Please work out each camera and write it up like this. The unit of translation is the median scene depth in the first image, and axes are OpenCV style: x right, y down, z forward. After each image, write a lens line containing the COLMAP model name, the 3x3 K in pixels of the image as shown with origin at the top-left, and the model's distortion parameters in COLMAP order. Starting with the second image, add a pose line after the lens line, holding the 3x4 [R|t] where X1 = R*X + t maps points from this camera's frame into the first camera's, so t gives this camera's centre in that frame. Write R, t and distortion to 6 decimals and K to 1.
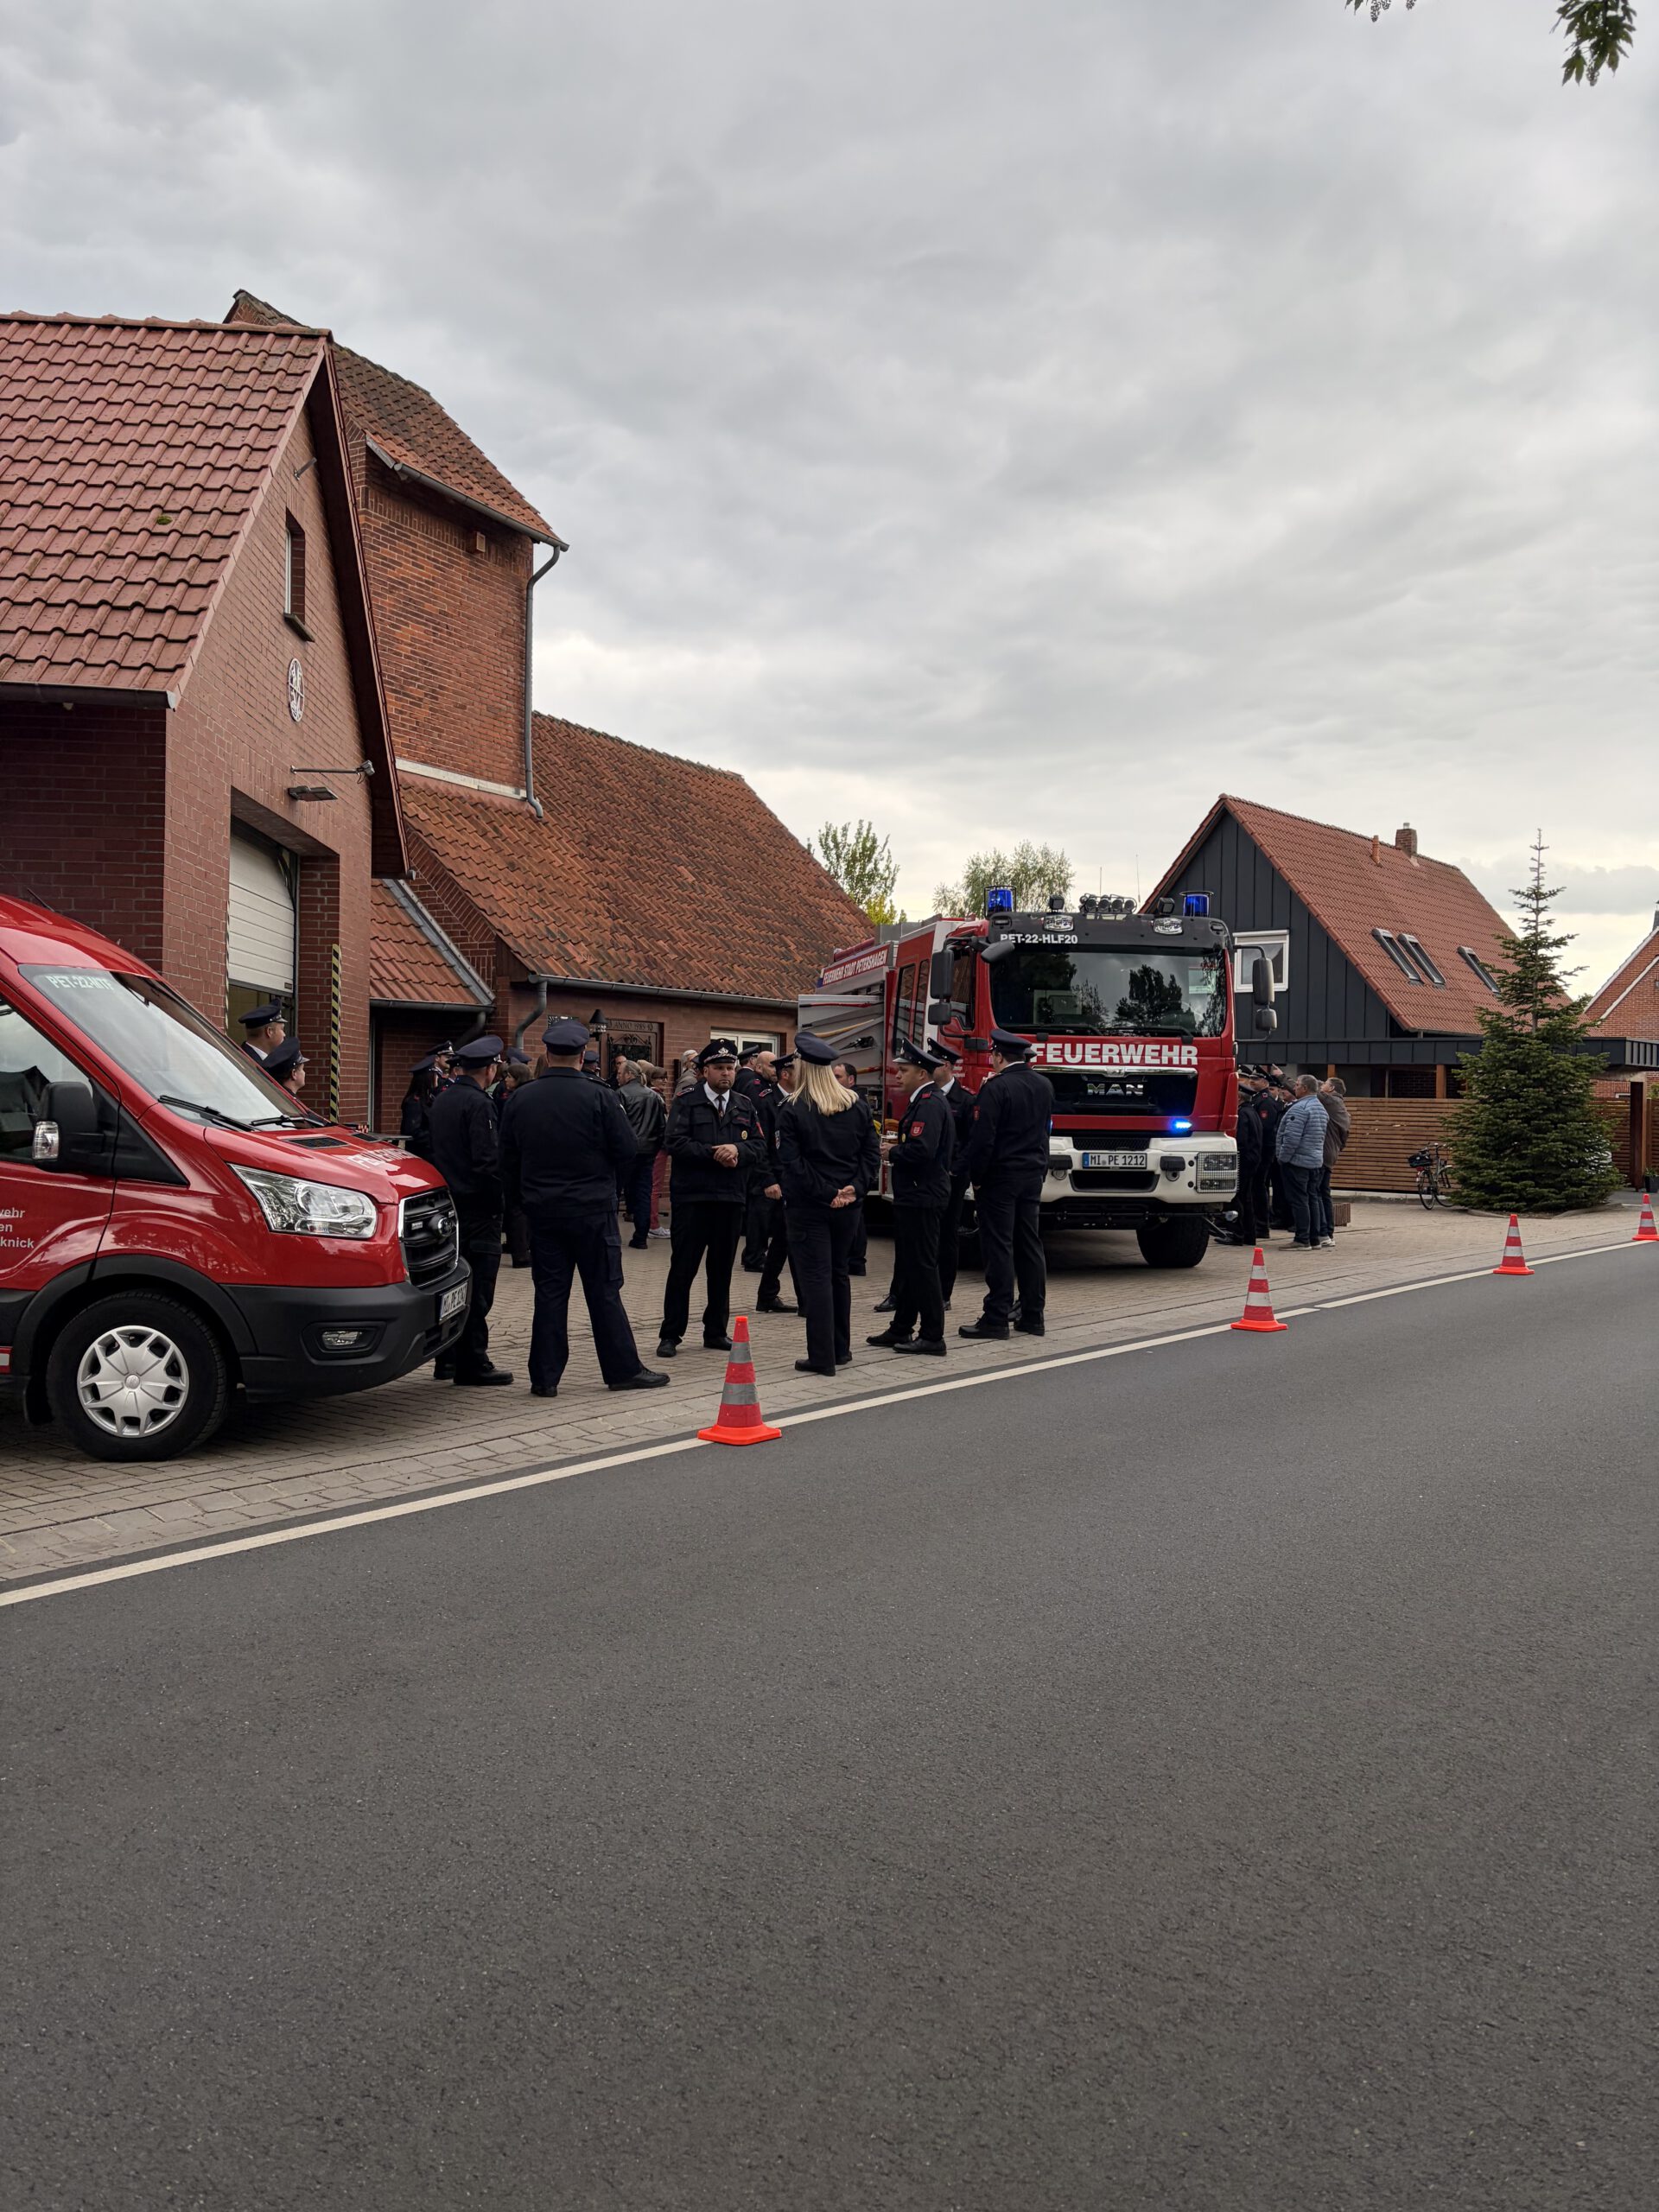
lens RADIAL K [[1727.8, 0, 829.5], [0, 1727.8, 1106.0], [0, 0, 1]] dist [-0.002524, -0.007782]
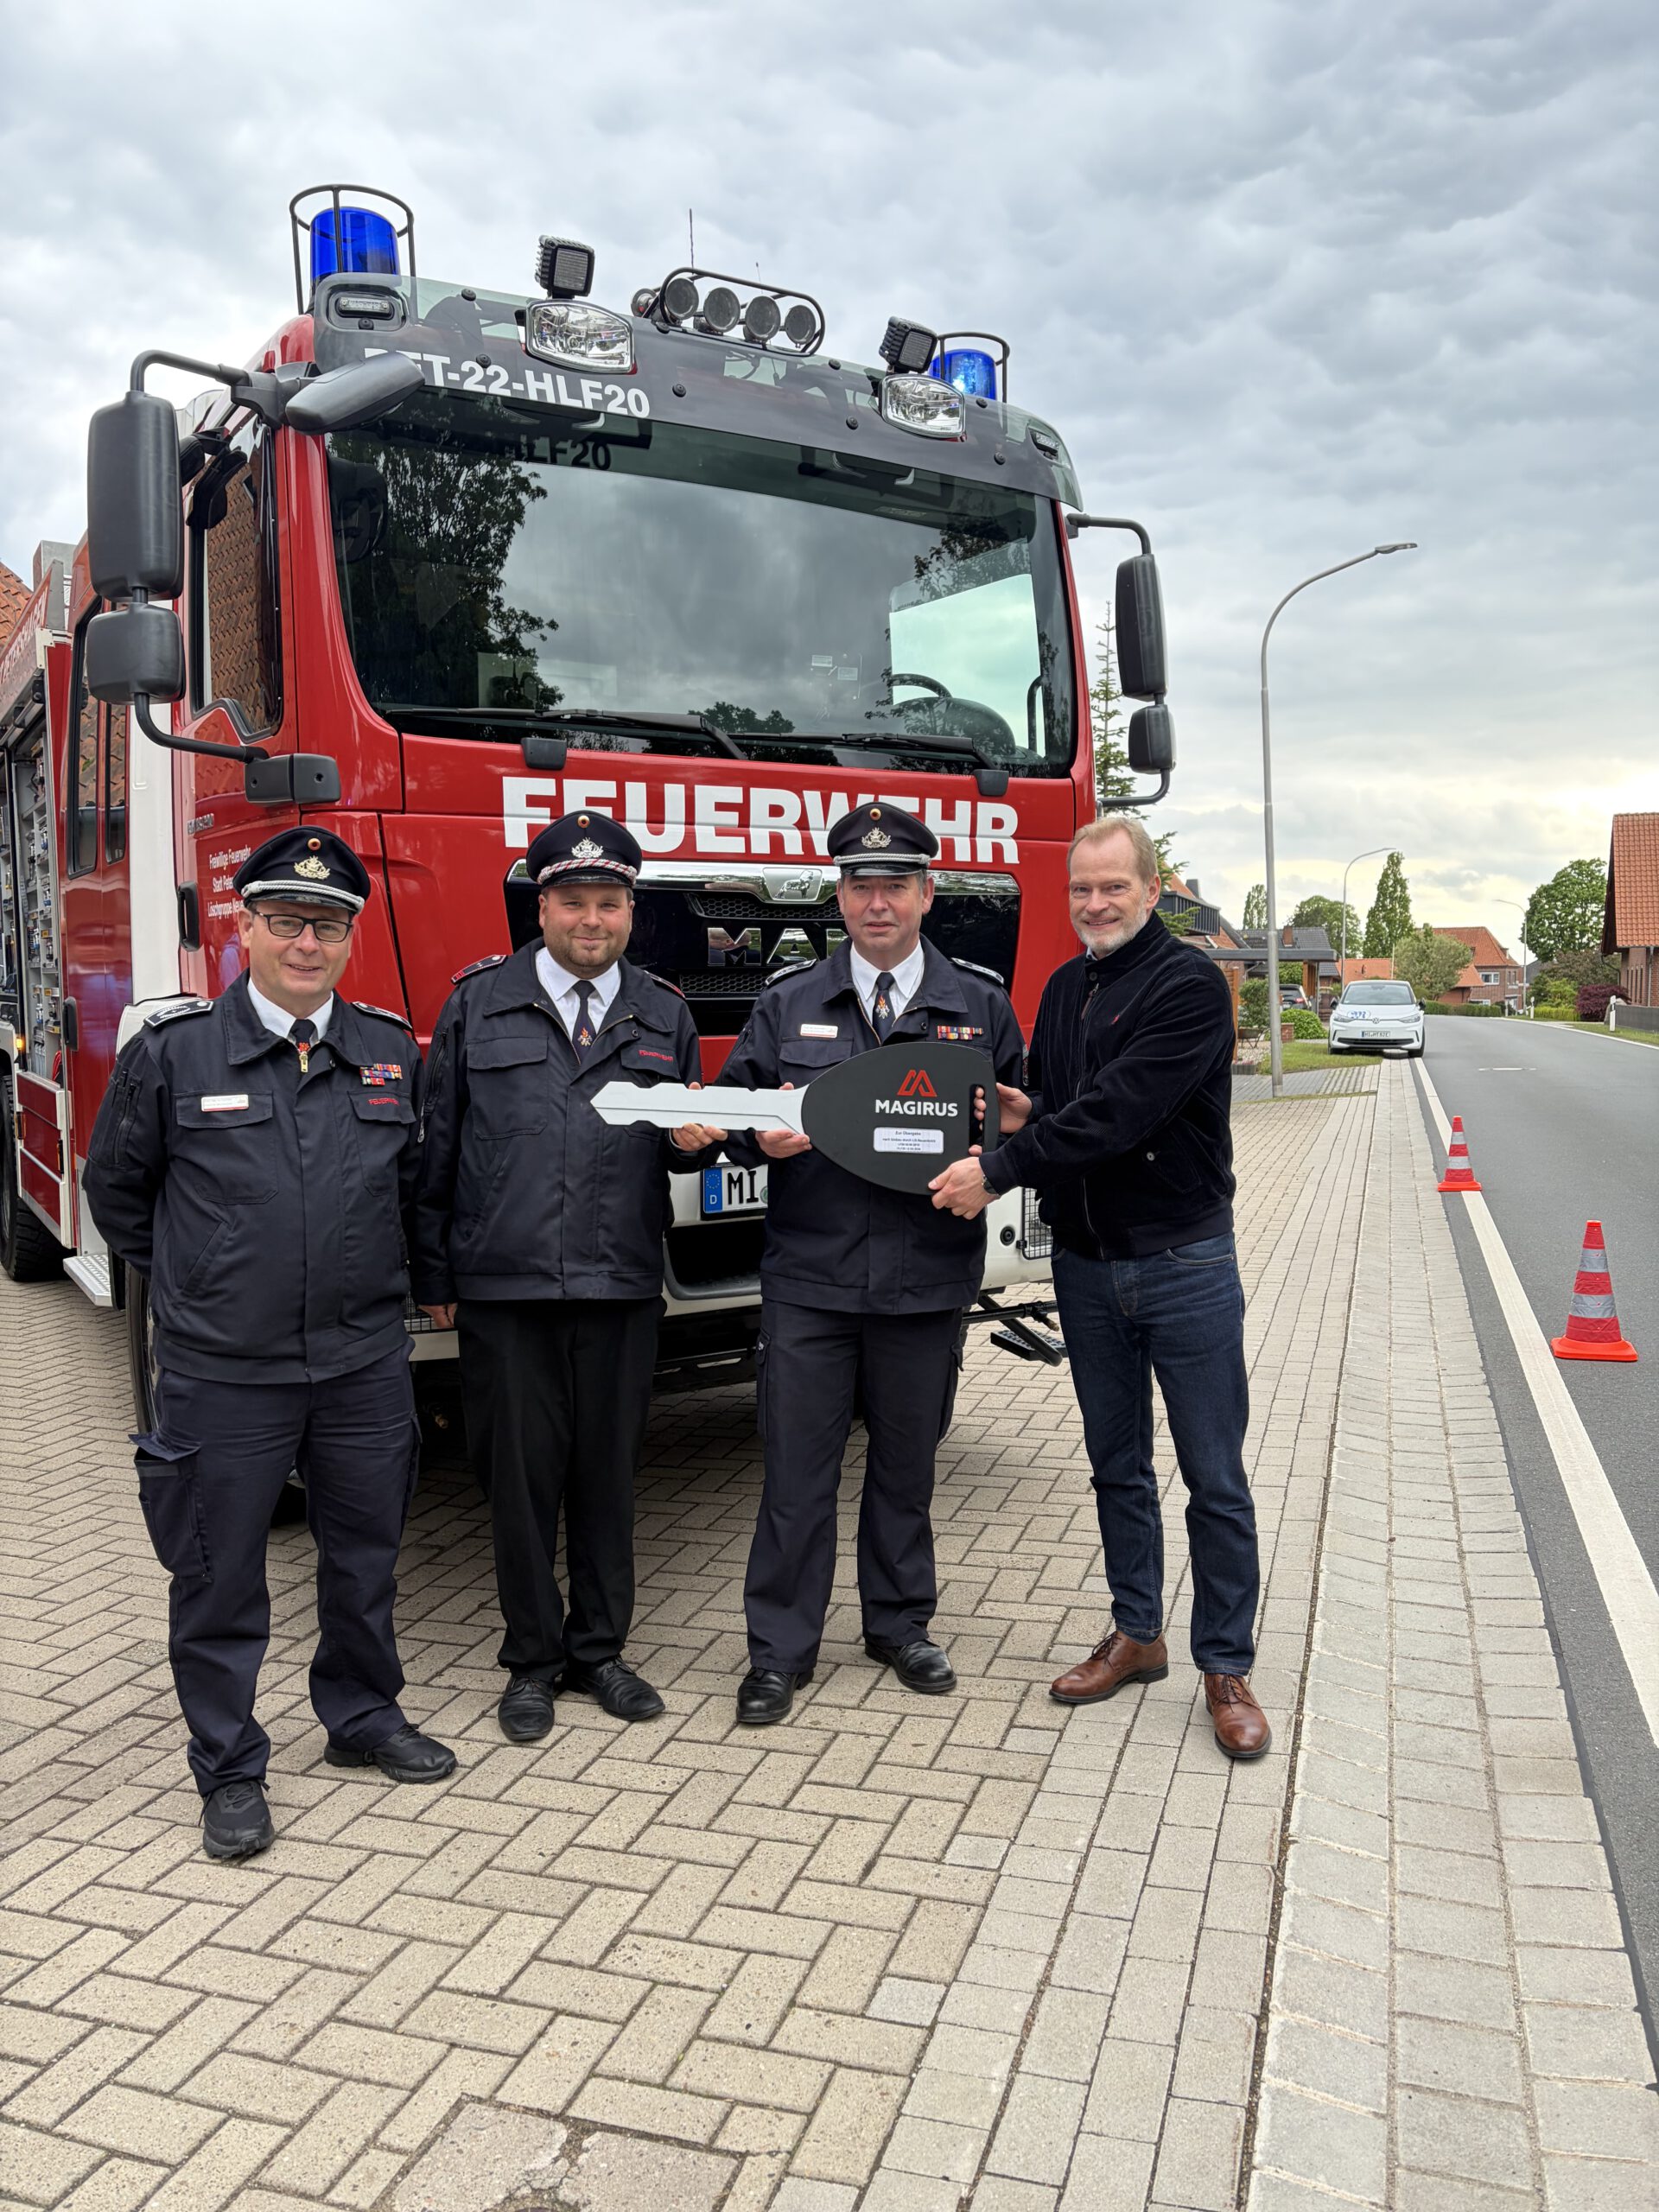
lens RADIAL K [[1727.8, 0, 829.5], [0, 1727.8, 1106.0], [0, 0, 1]] dist [-0.002524, -0.007782]
pose [[0.938895, -0.055313, 0.339729, 0.070187], [0.032781, 0.996886, 0.071714, -0.003404], [-0.342638, -0.056195, 0.937785, 0.722390]]
